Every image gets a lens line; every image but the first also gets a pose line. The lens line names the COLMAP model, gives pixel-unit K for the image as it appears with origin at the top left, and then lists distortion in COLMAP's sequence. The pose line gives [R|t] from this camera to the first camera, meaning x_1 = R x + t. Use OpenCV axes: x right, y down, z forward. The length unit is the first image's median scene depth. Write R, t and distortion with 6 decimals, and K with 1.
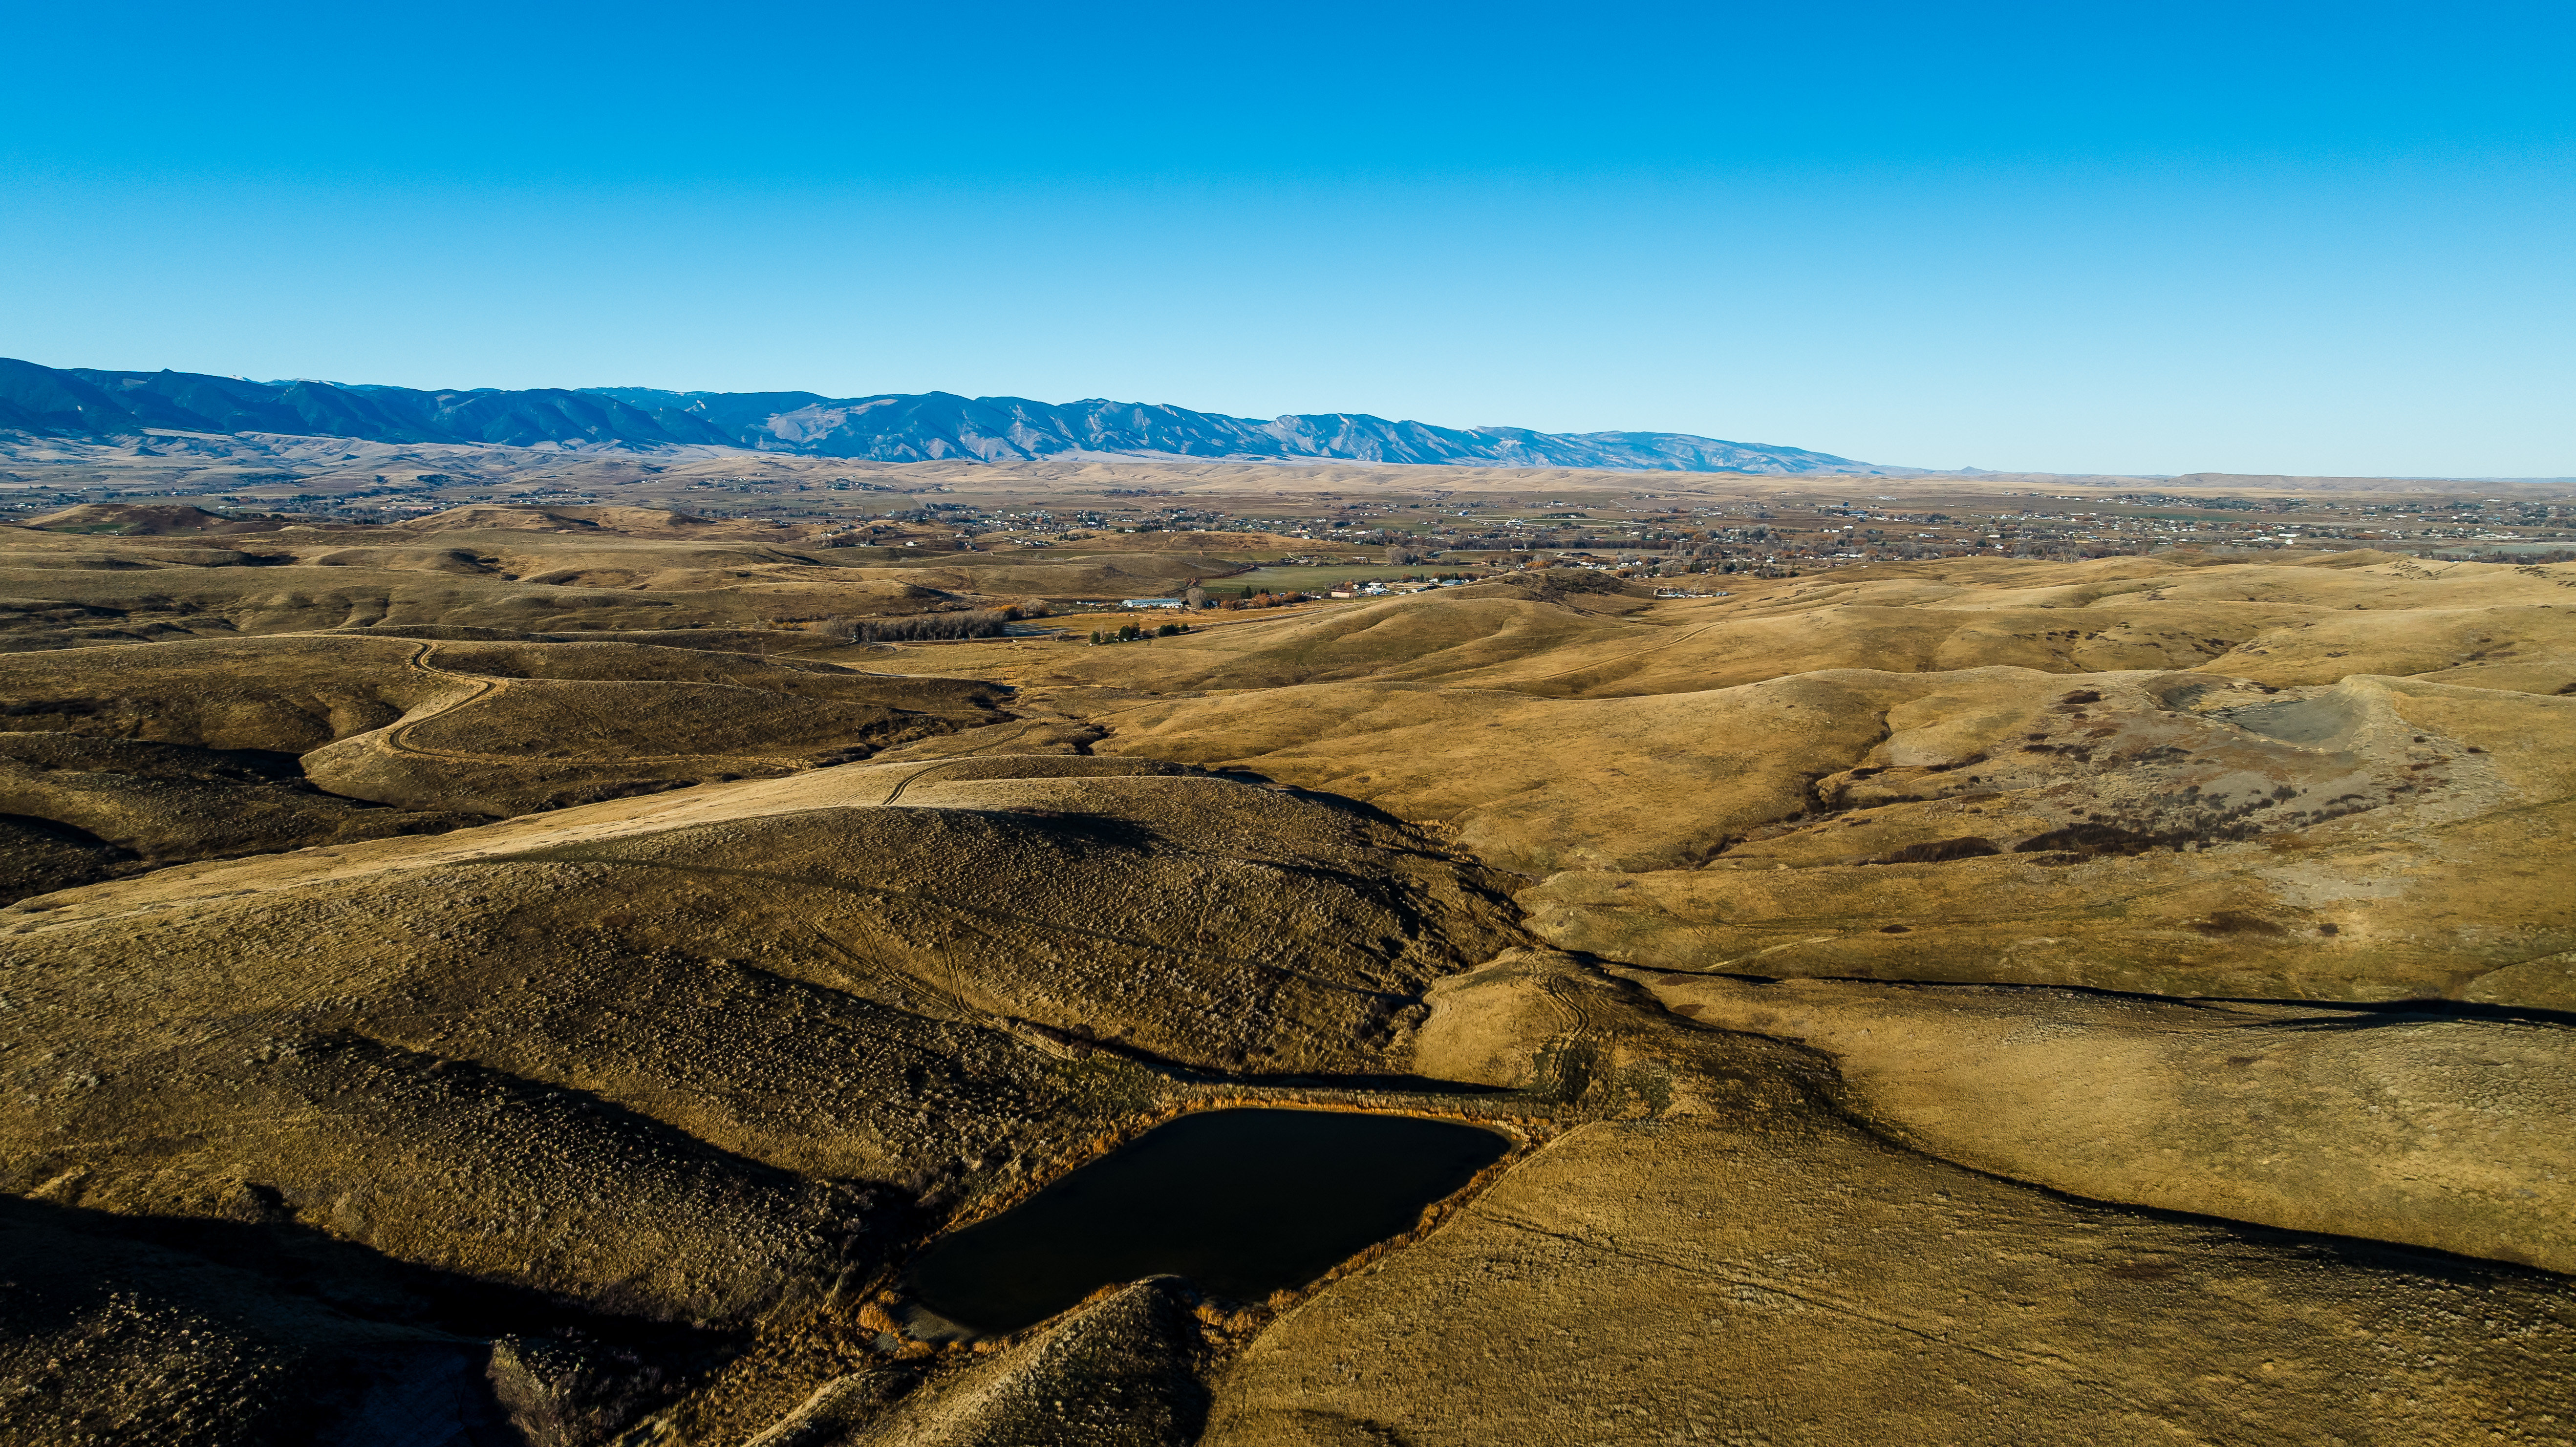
lens RADIAL K [[1805.5, 0, 1282.4], [0, 1805.5, 729.6], [0, 0, 1]] dist [-0.034010, 0.025708]
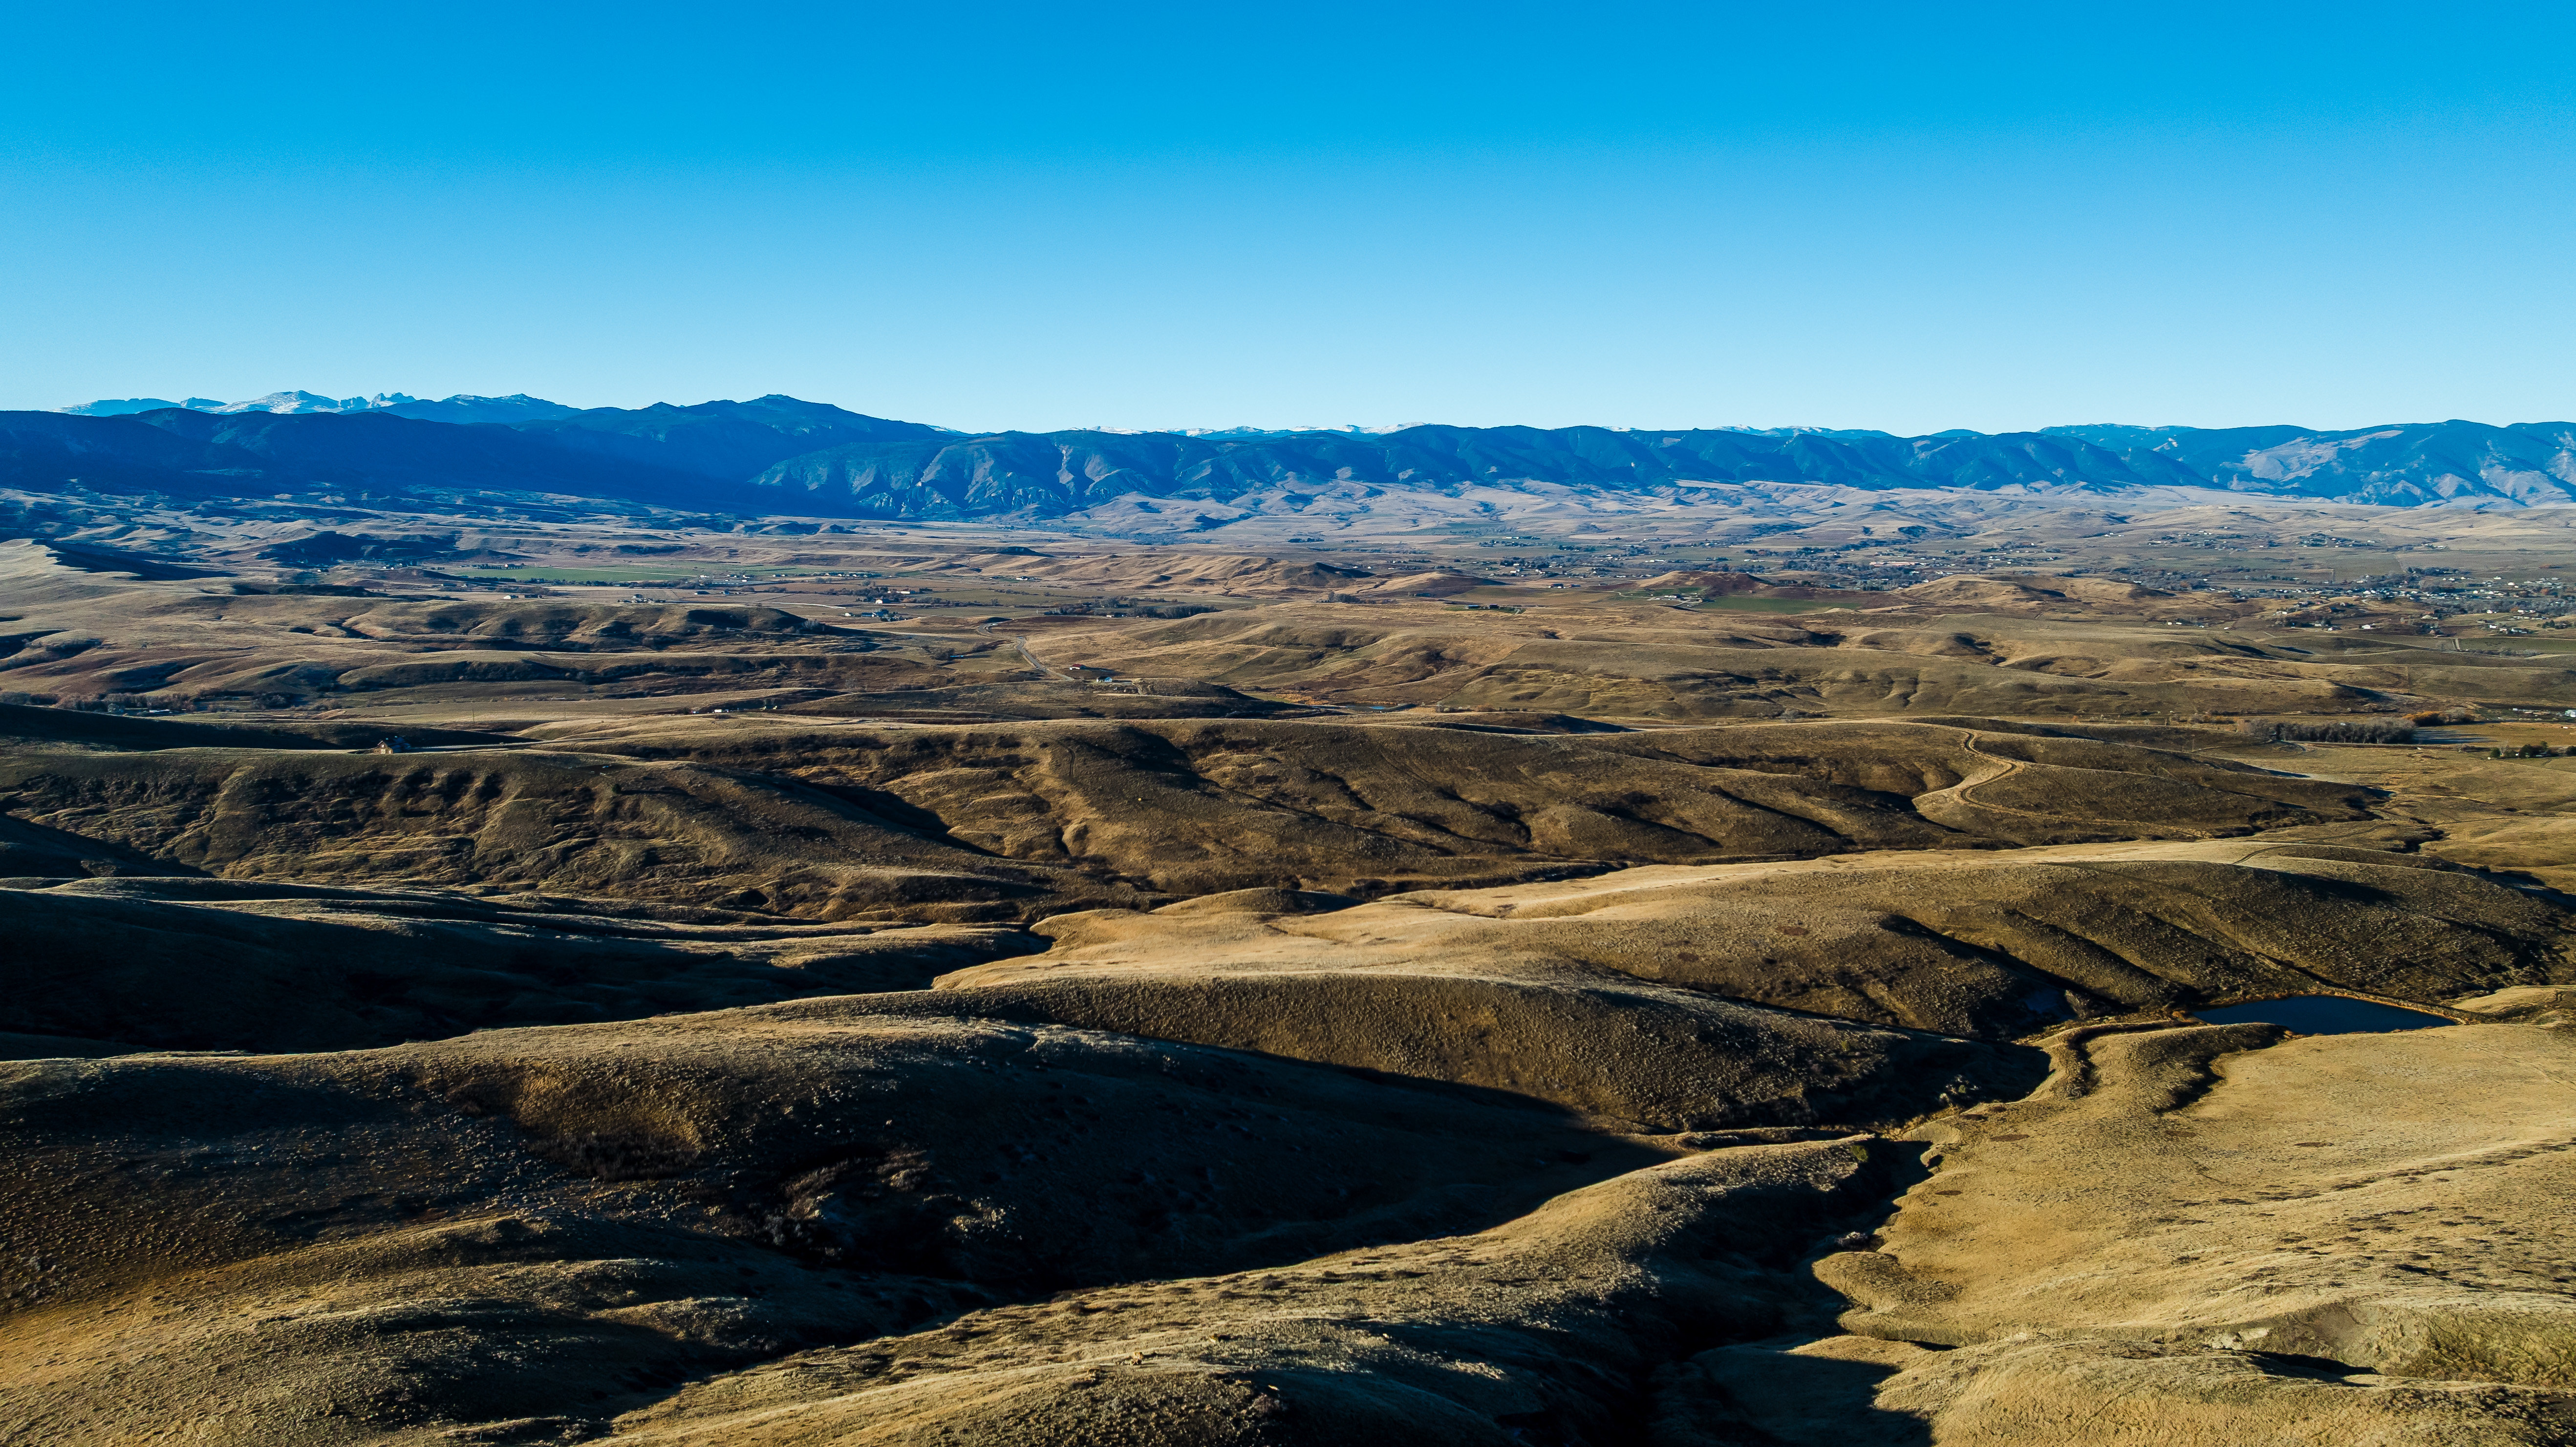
lens RADIAL K [[1805.5, 0, 1292.5], [0, 1805.5, 726.4], [0, 0, 1]] dist [-0.034010, 0.025708]
pose [[0.724550, 0.076547, -0.684958, 0.047478], [-0.089343, 0.995859, 0.016785, -0.006368], [0.683407, 0.049034, 0.728389, -0.148570]]
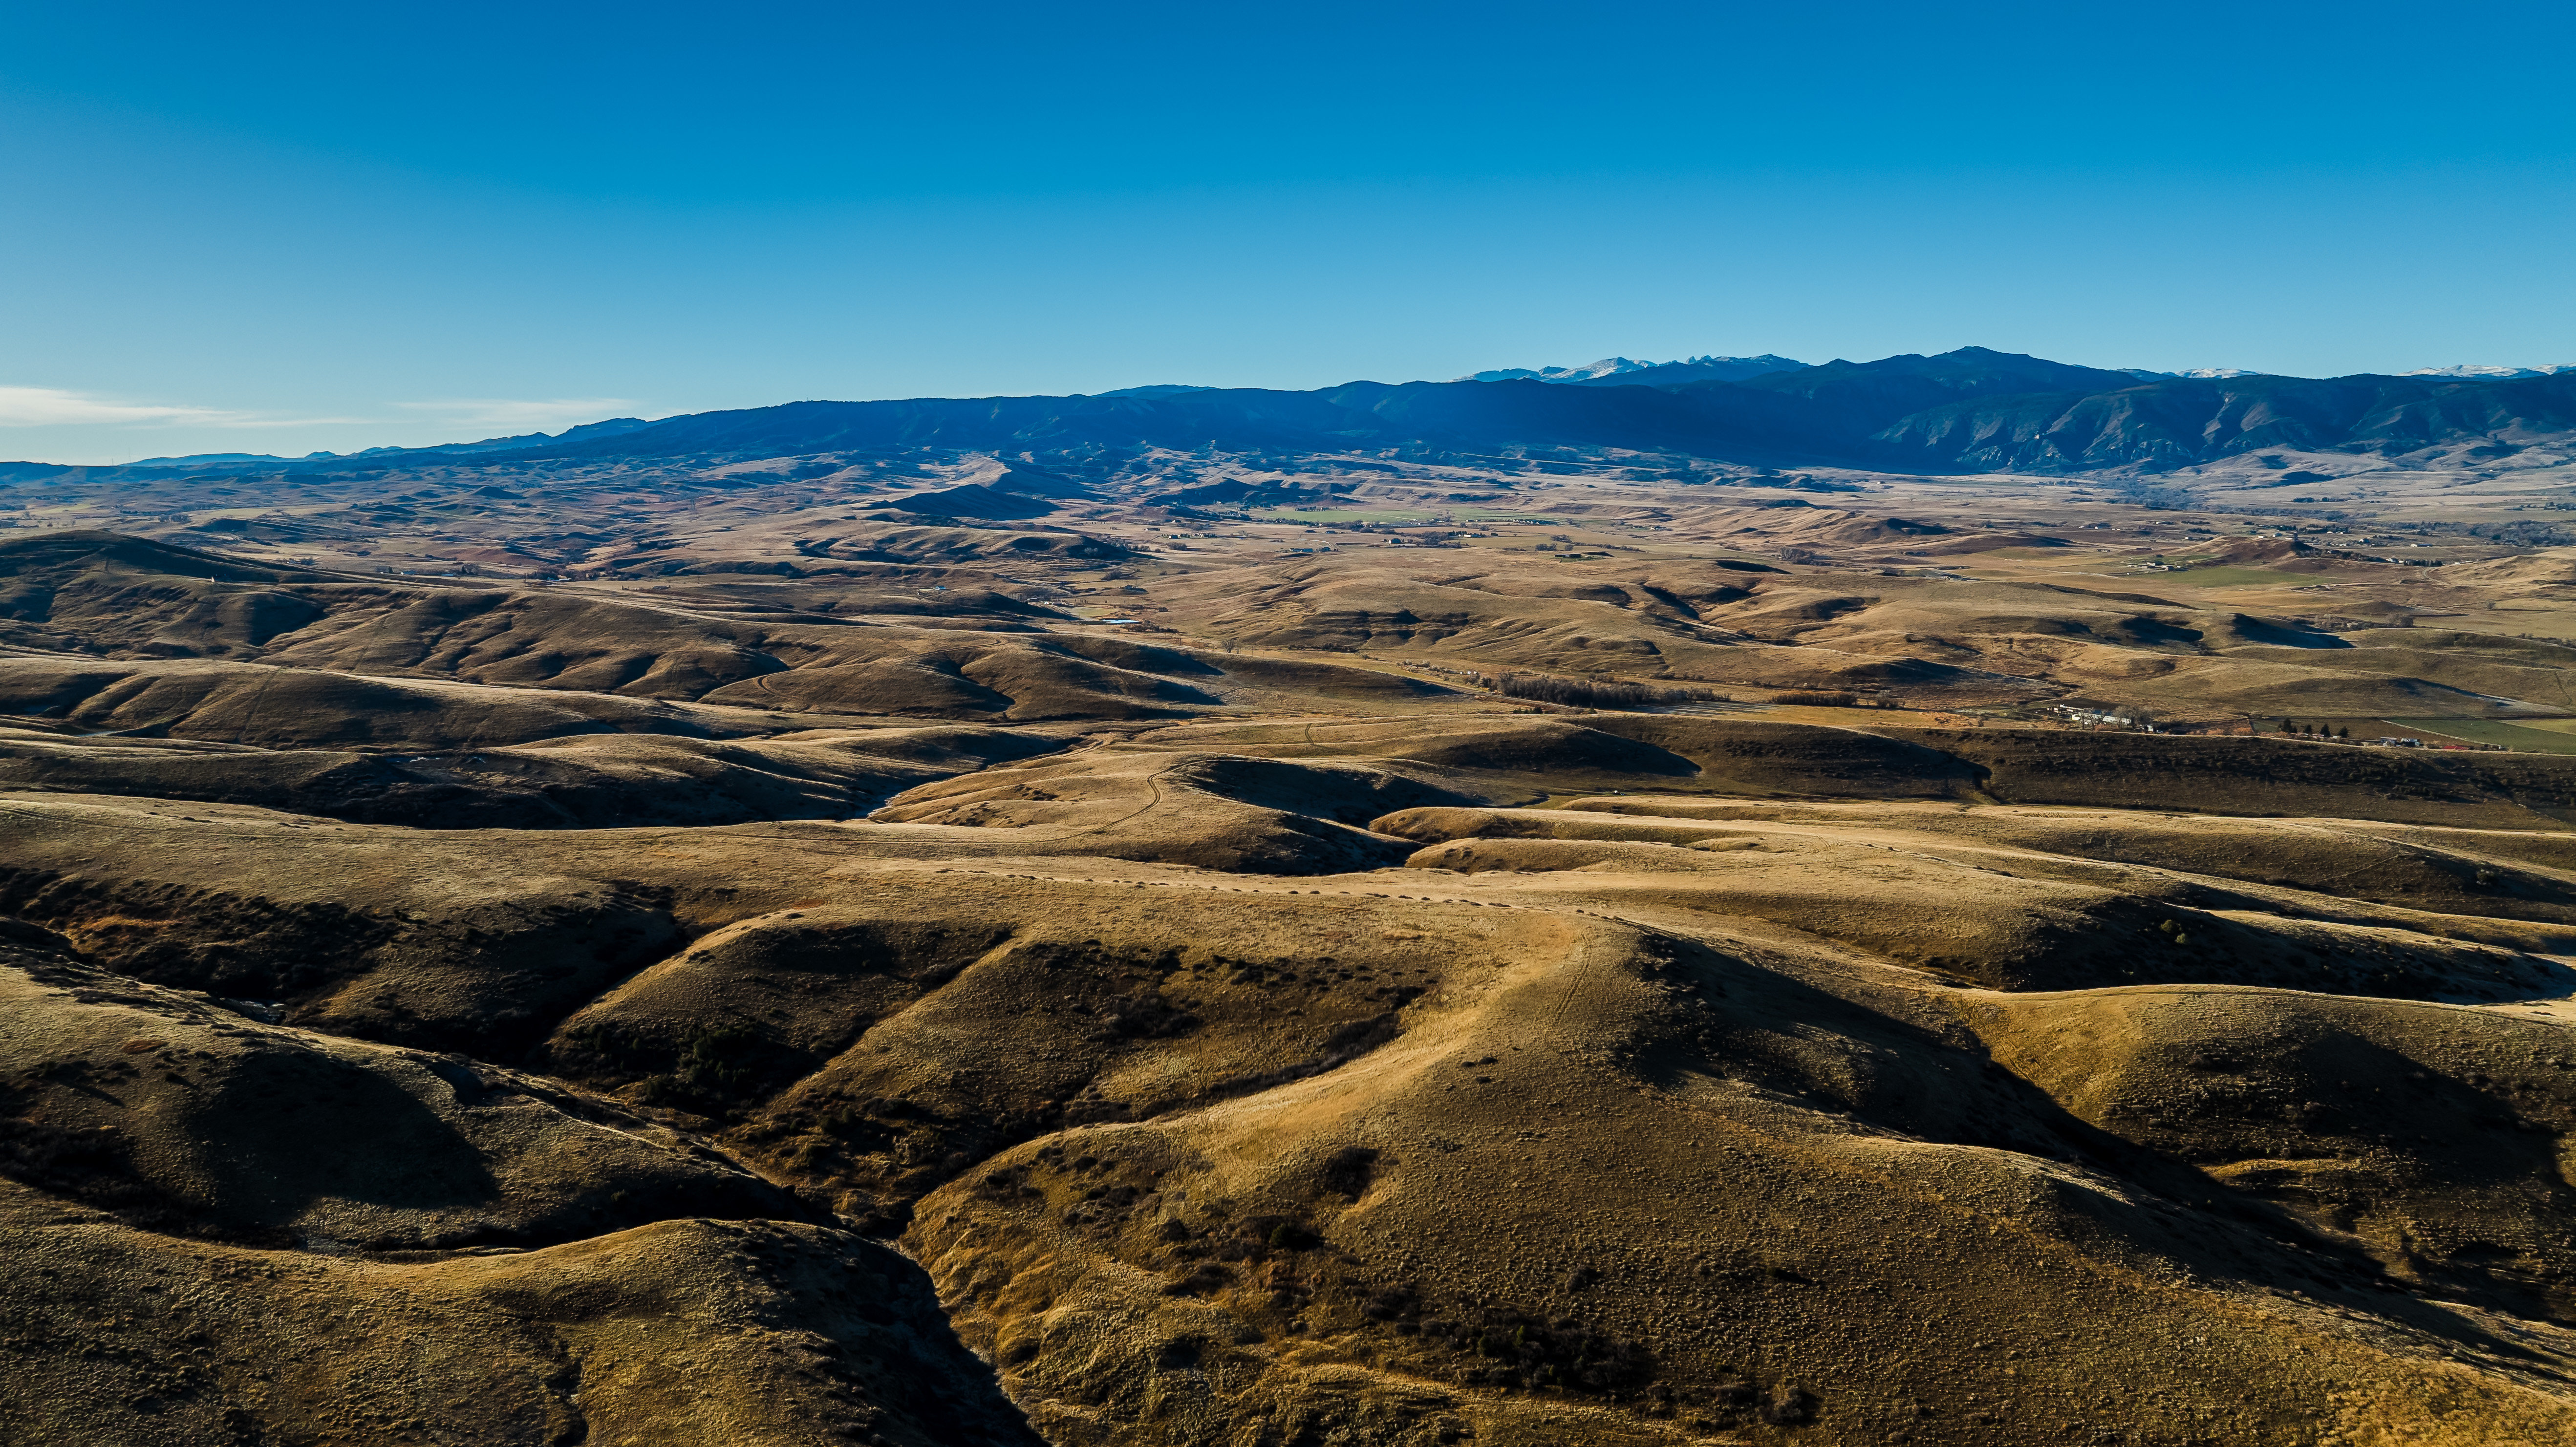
lens RADIAL K [[1805.5, 0, 1286.5], [0, 1805.5, 725.5], [0, 0, 1]] dist [-0.034010, 0.025708]
pose [[0.069303, 0.137384, -0.988090, 0.378308], [-0.133096, 0.982890, 0.127326, -0.061180], [0.988677, 0.122686, 0.086403, 0.268367]]
